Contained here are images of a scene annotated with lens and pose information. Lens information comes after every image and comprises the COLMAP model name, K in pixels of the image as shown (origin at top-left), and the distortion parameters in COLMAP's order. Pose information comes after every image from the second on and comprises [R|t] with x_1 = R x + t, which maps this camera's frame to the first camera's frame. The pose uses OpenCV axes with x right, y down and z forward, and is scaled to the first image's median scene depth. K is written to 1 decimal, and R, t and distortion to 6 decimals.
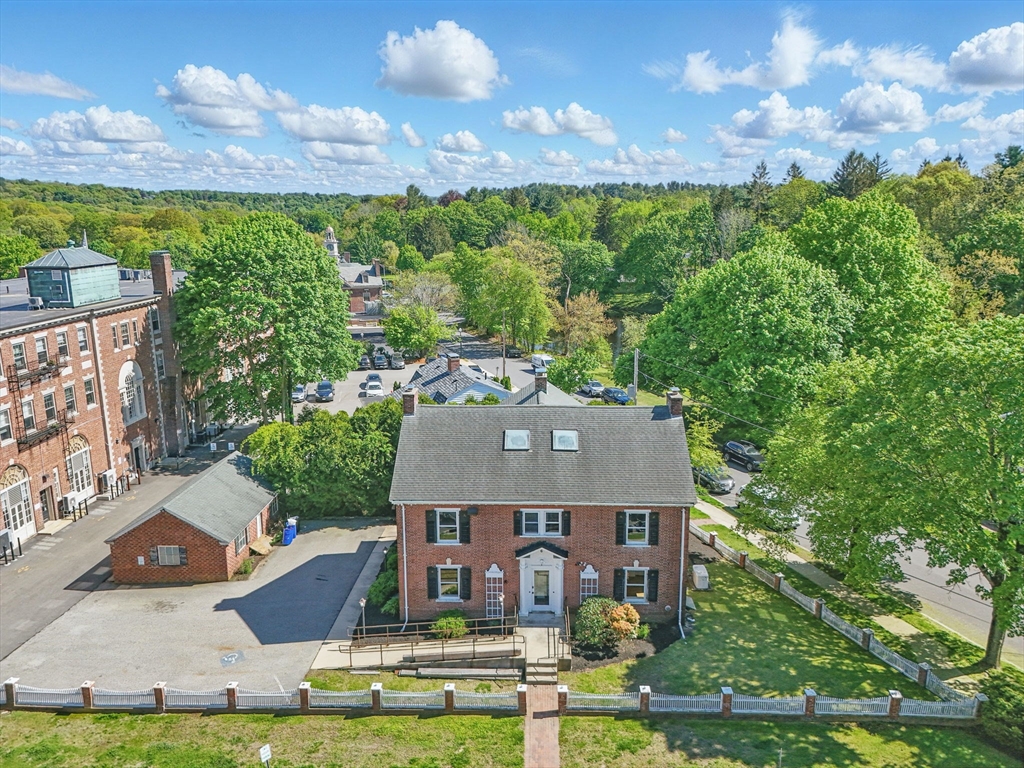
lens RADIAL K [[763.4, 0, 519.6], [0, 763.4, 386.5], [0, 0, 1]] dist [0.045117, 0.005677]
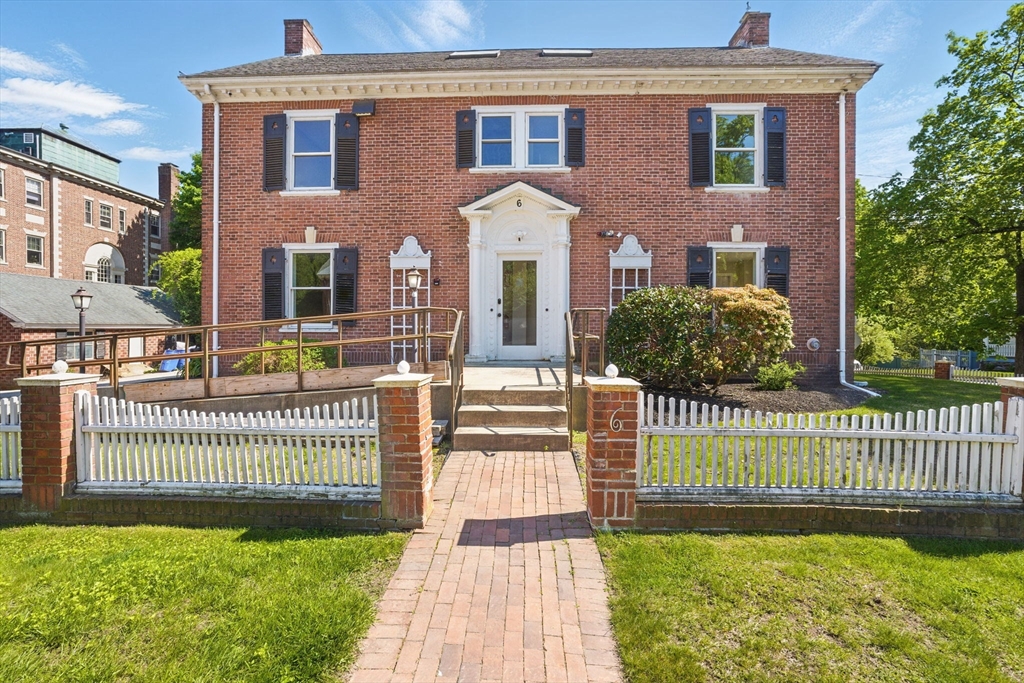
lens RADIAL K [[478.6, 0, 509.2], [0, 478.6, 339.6], [0, 0, 1]] dist [-0.012591, 0.000650]
pose [[0.999923, 0.008635, -0.008899, 0.026460], [-0.010222, 0.980267, -0.197414, 0.346213], [0.007018, 0.197490, 0.980280, 0.750153]]
